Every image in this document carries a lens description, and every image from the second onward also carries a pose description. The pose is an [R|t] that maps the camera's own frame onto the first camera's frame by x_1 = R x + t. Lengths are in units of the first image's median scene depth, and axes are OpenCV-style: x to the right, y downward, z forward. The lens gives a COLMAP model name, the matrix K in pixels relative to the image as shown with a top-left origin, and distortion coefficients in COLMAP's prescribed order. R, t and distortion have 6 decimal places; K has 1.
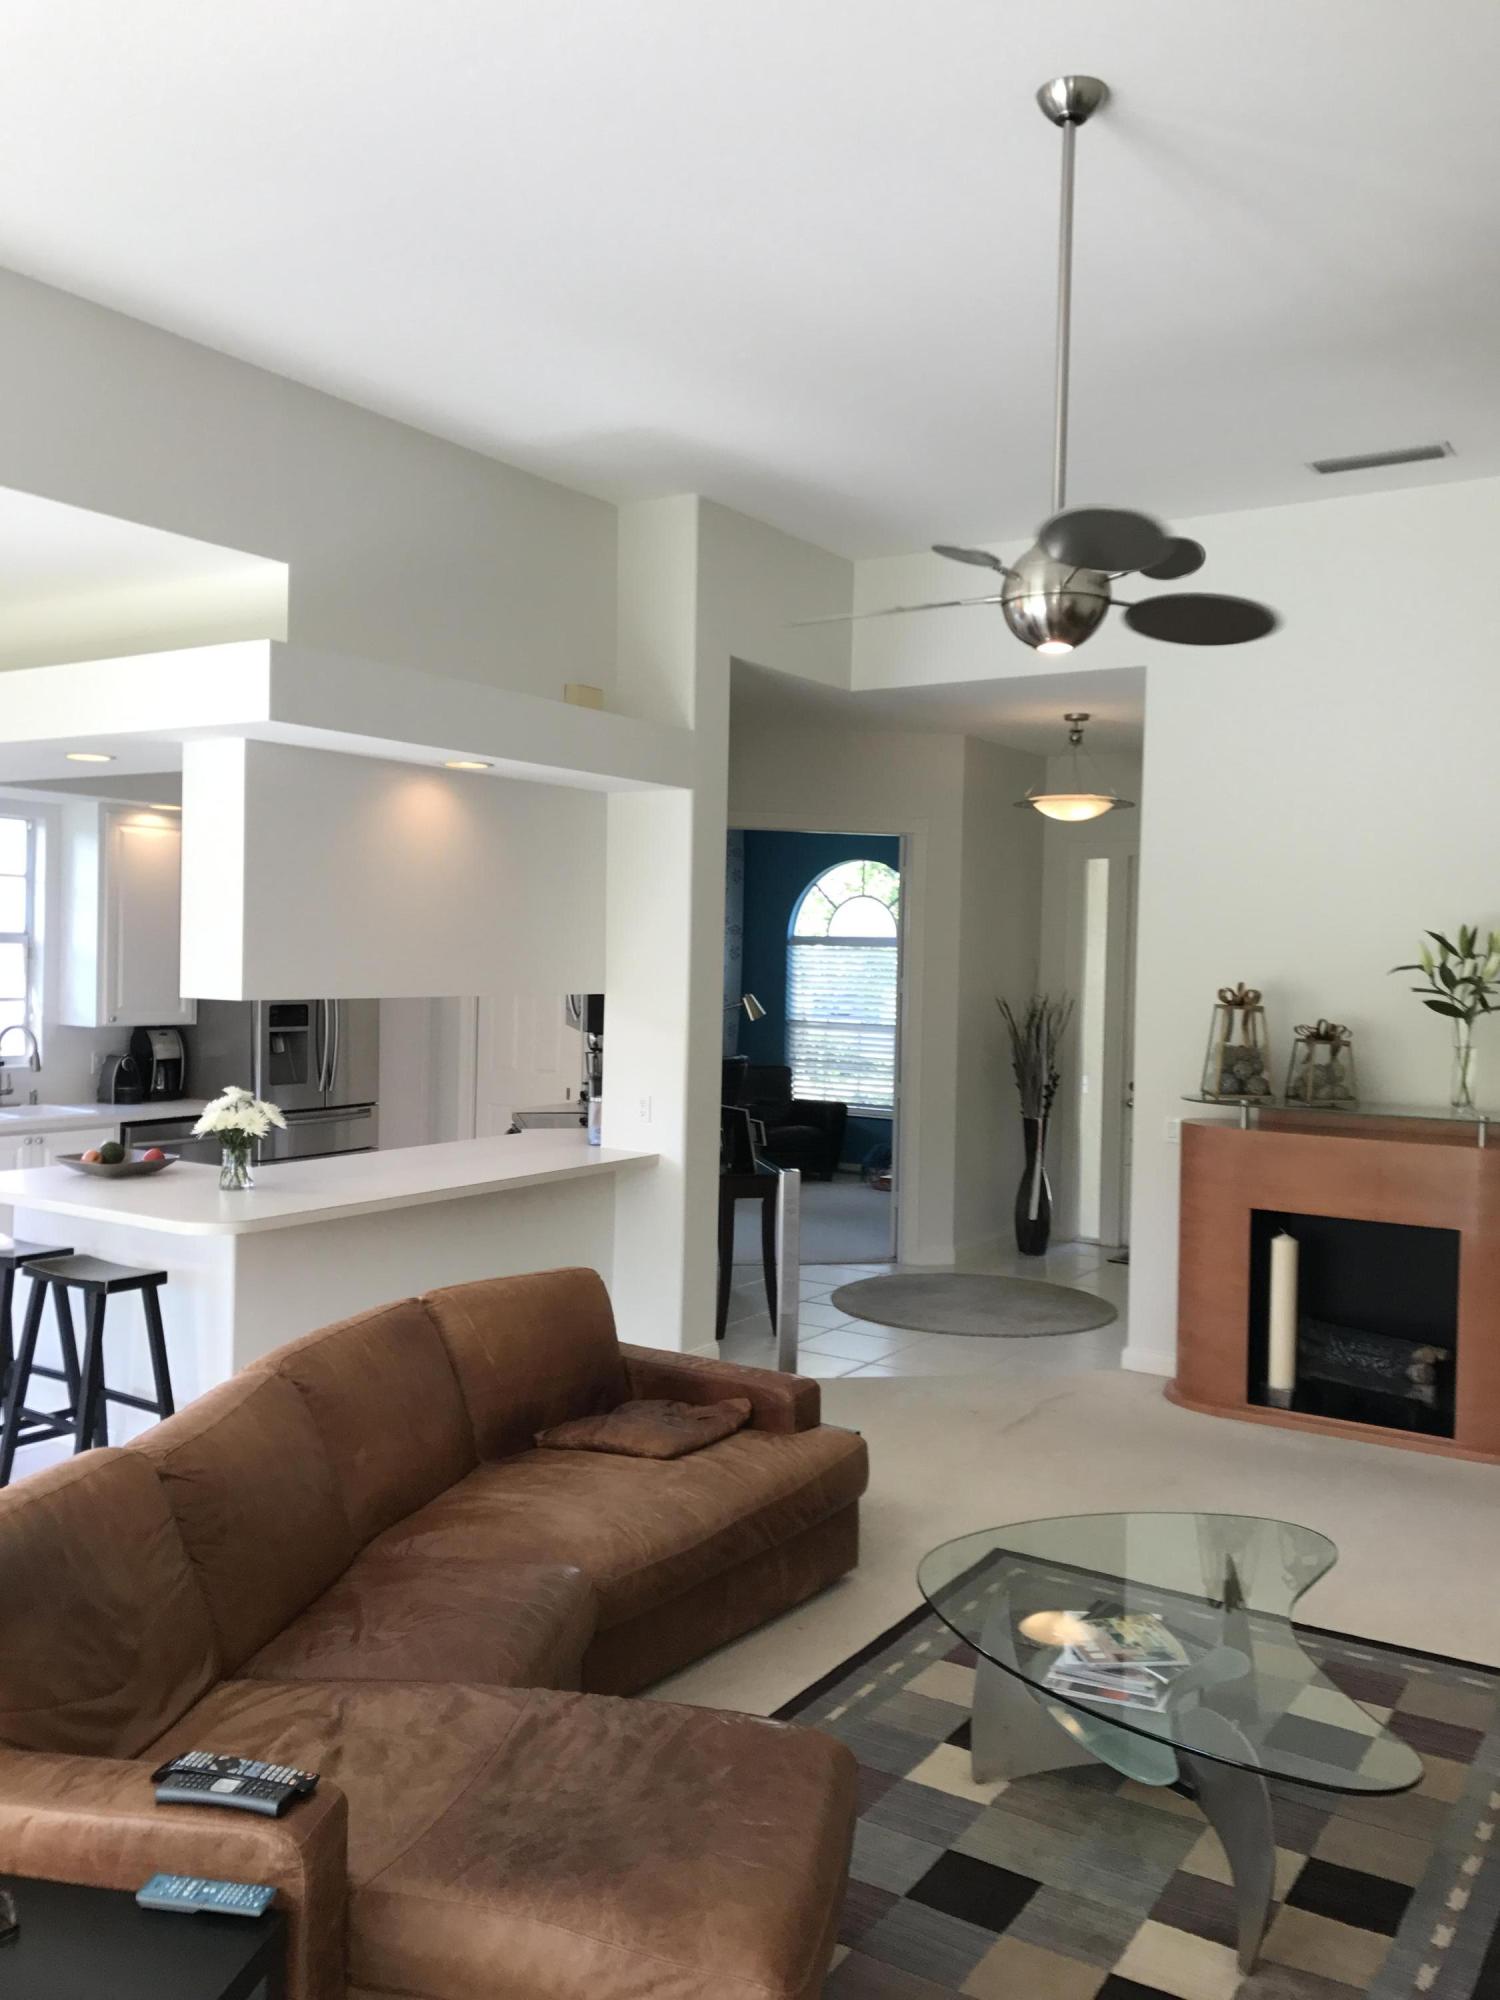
lens RADIAL K [[1637.4, 0, 753.6], [0, 1637.4, 992.9], [0, 0, 1]] dist [0.063881, -0.173084]
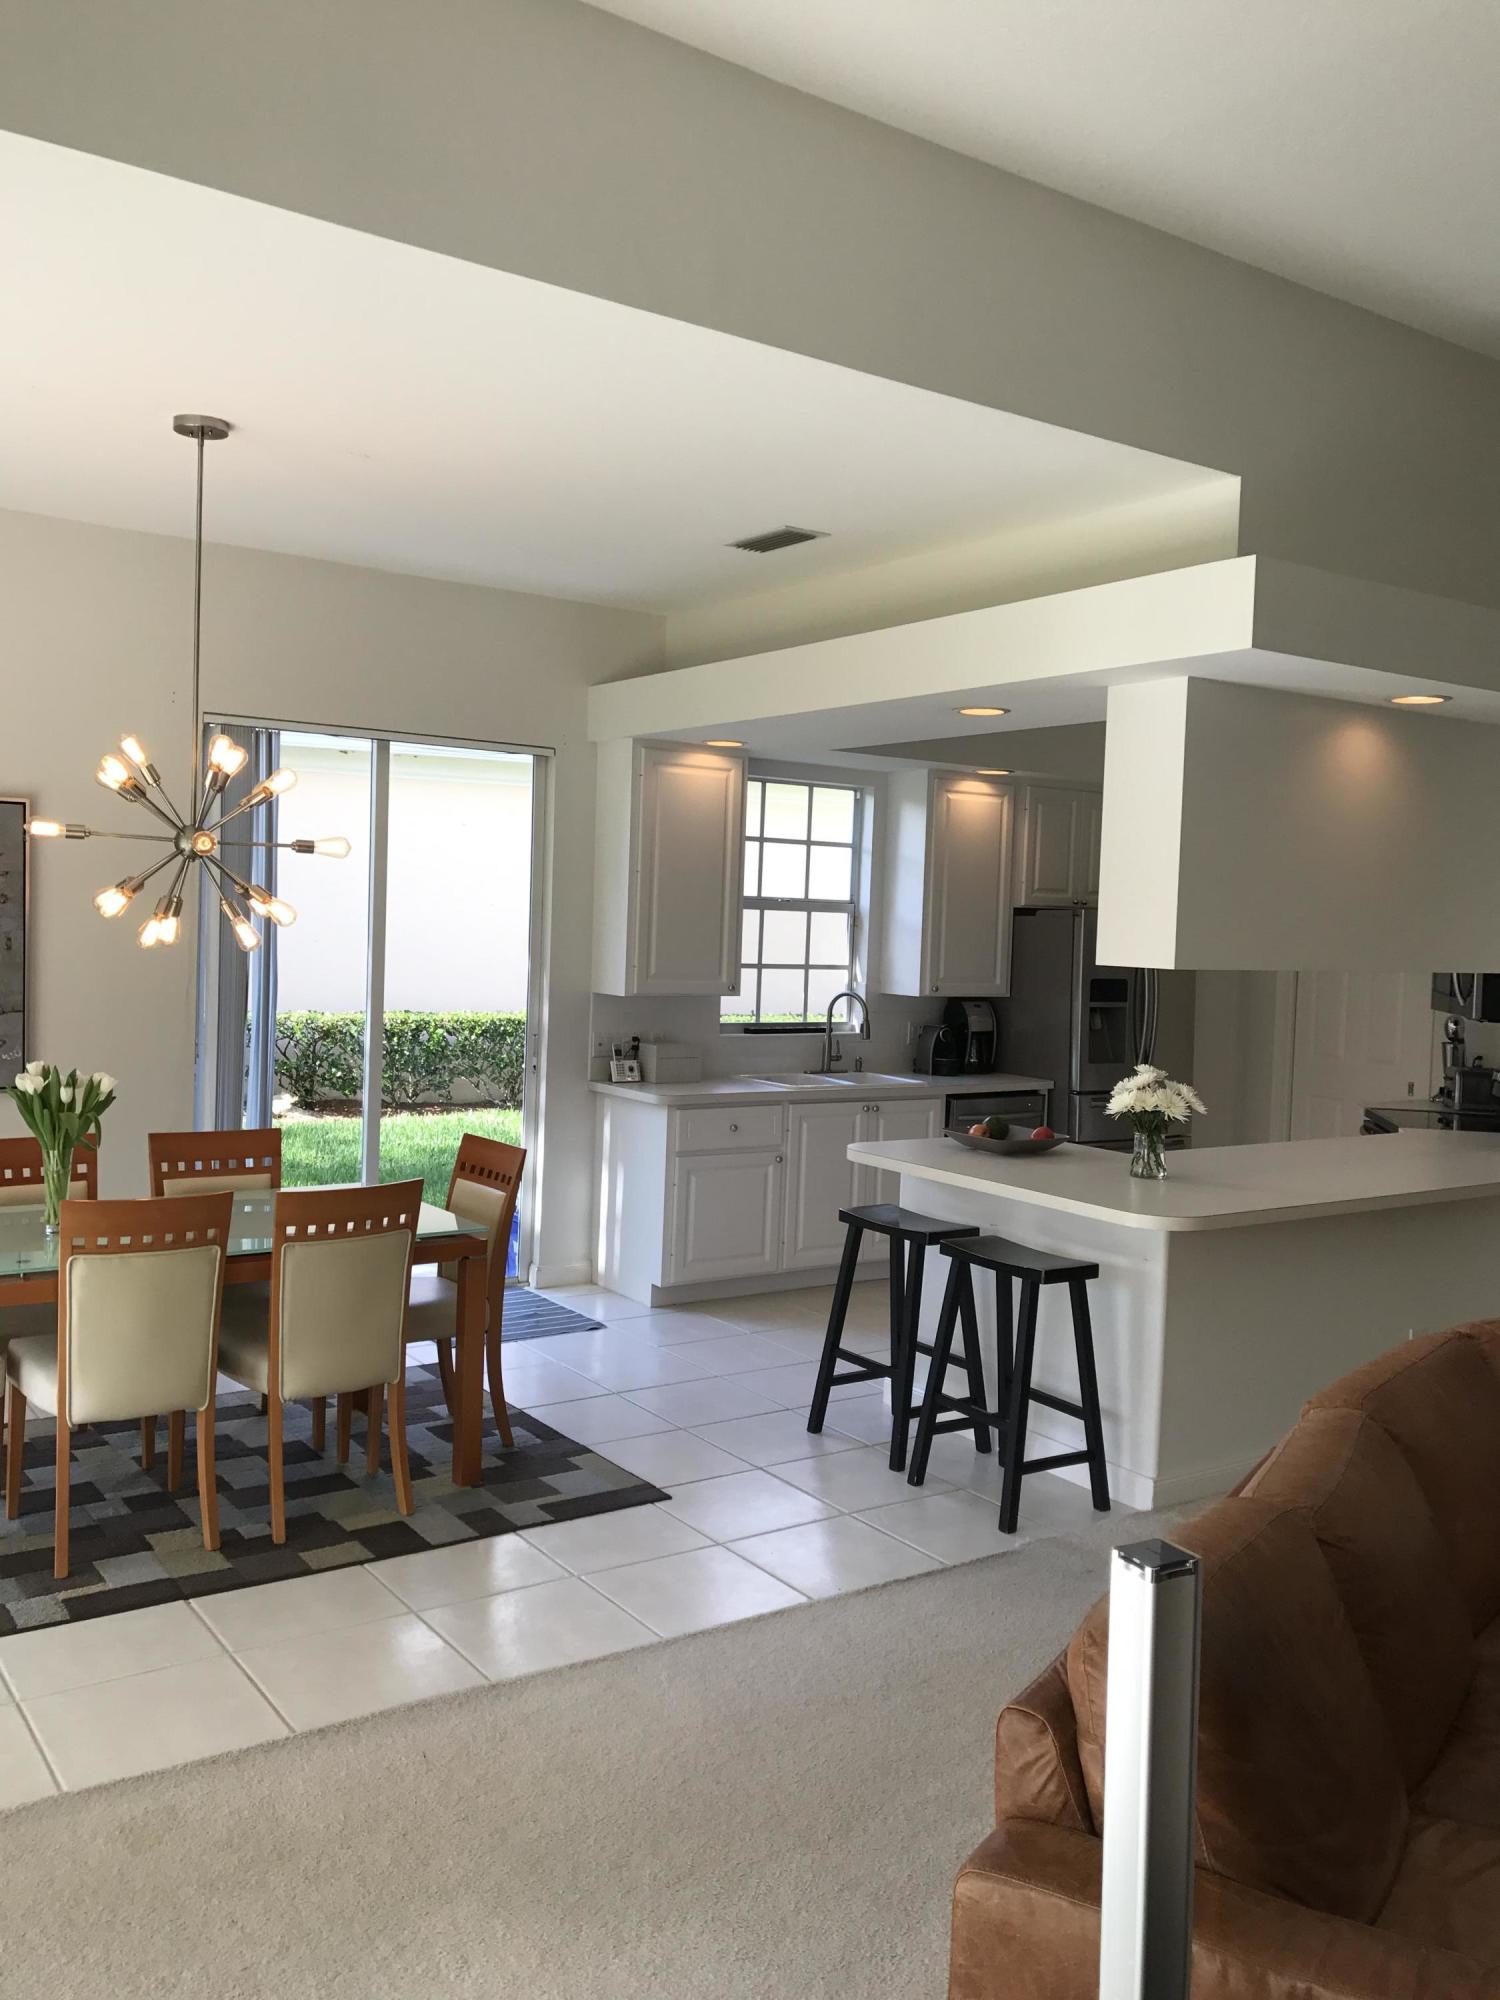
lens RADIAL K [[1611.7, 0, 750.0], [0, 1611.7, 1000.0], [0, 0, 1]] dist [-0.002608, -0.015989]
pose [[0.926168, 0.026992, -0.376145, -0.176425], [-0.021206, 0.999585, 0.019516, 0.008160], [0.376515, -0.010098, 0.926355, 0.088494]]
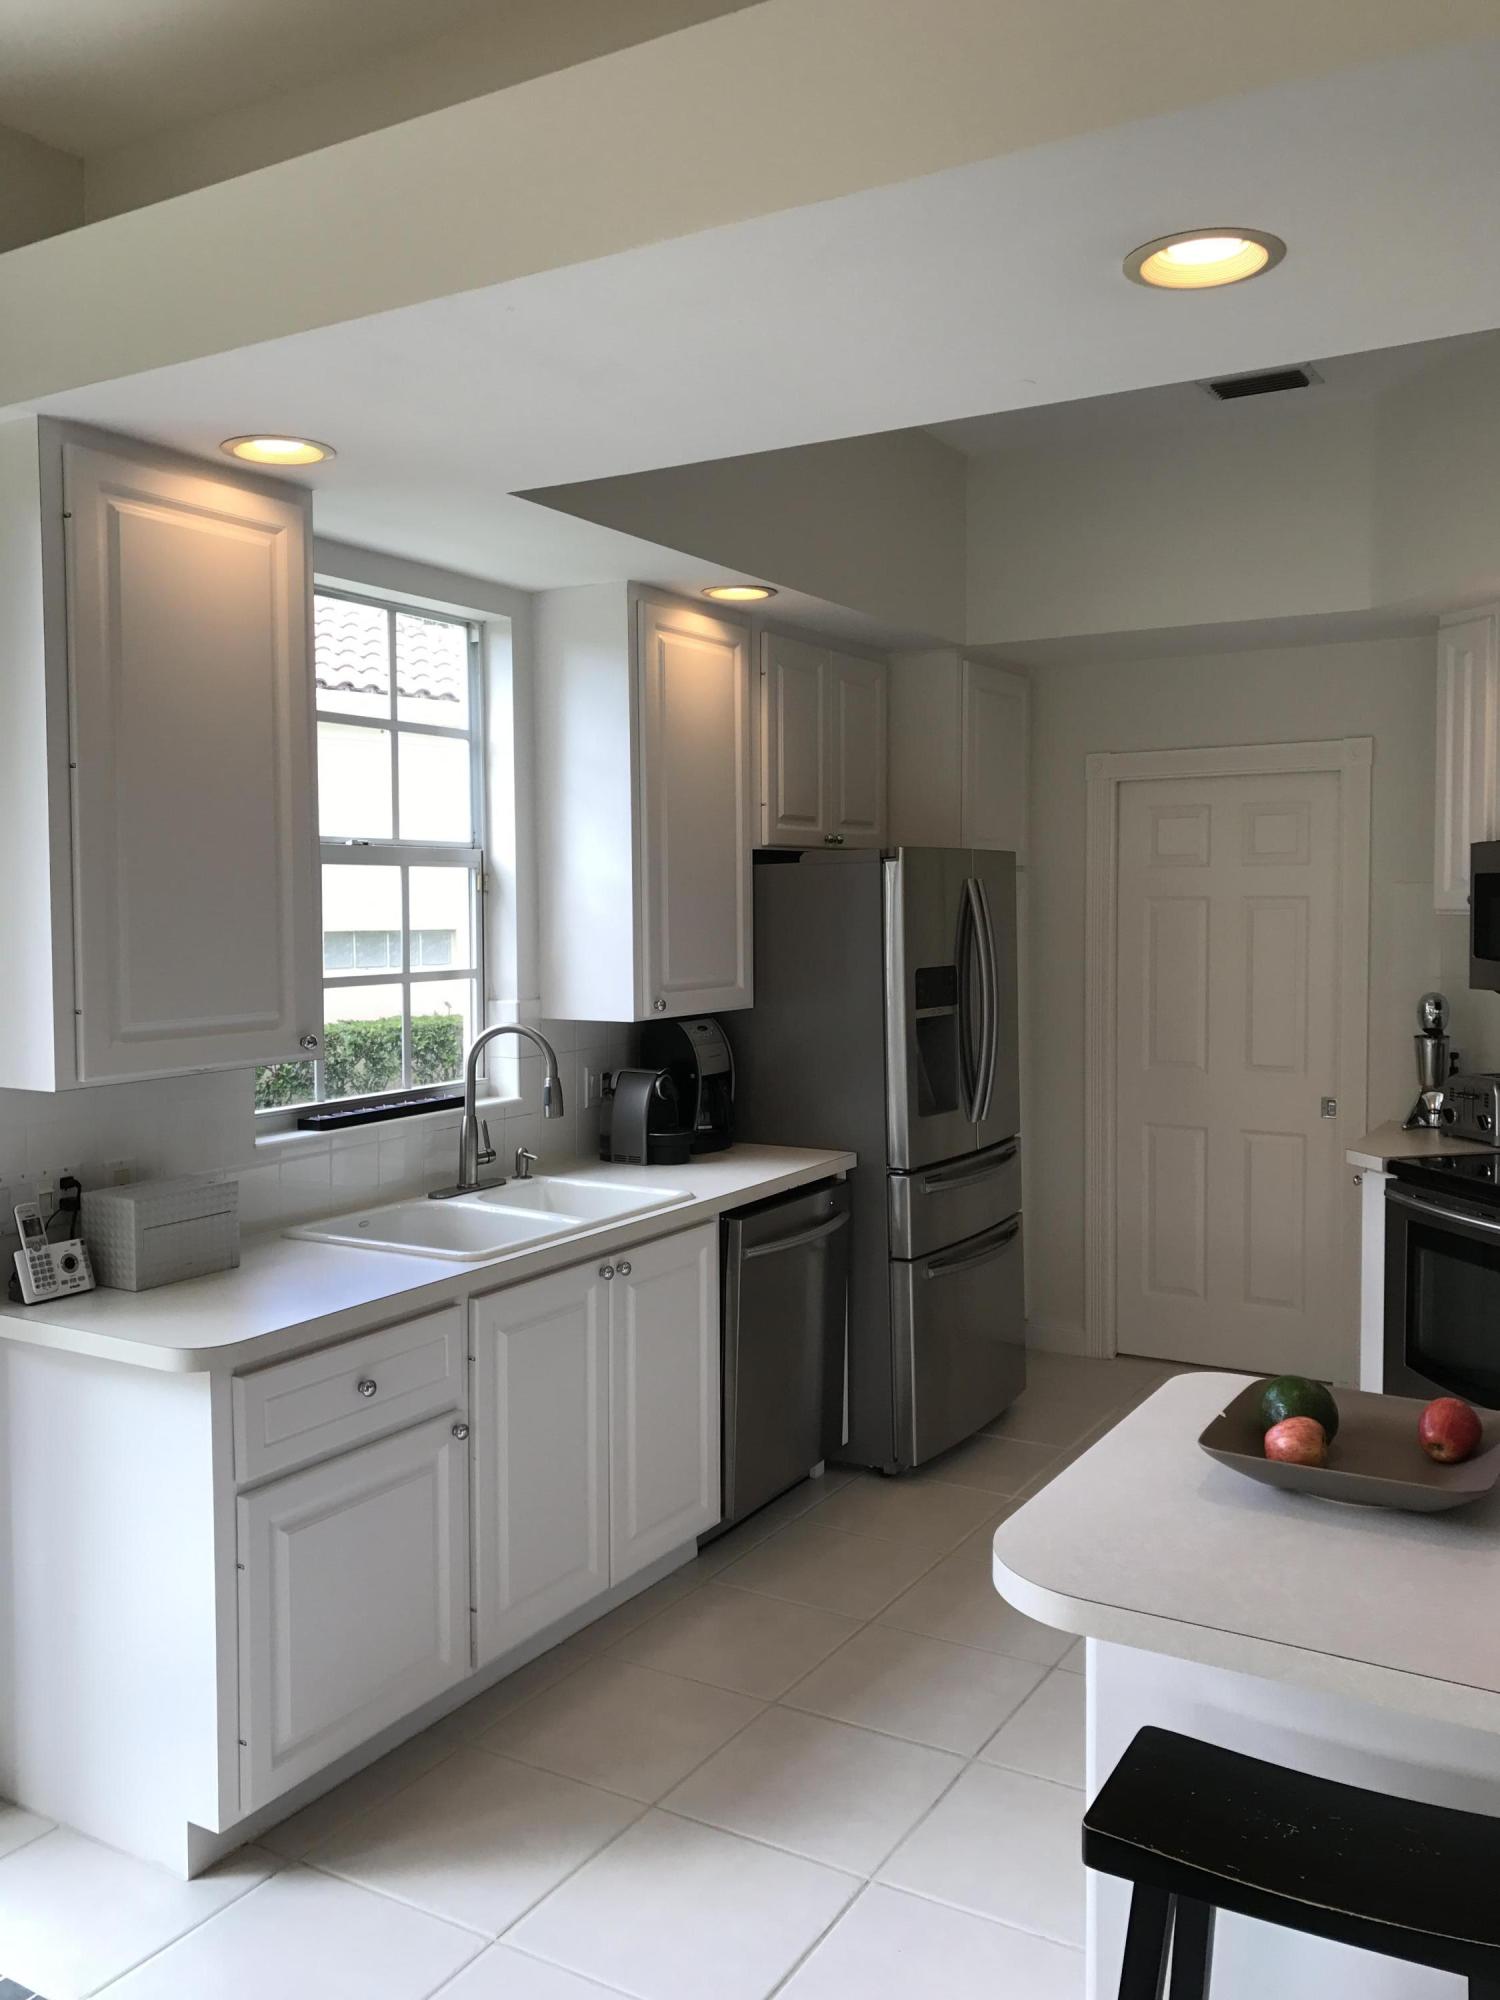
lens RADIAL K [[1624.8, 0, 744.3], [0, 1624.8, 977.3], [0, 0, 1]] dist [0.128384, -0.281926]
pose [[0.998582, -0.032514, 0.042160, -0.525177], [0.031428, 0.999164, 0.026162, -0.007545], [-0.042975, -0.024800, 0.998768, 0.667353]]
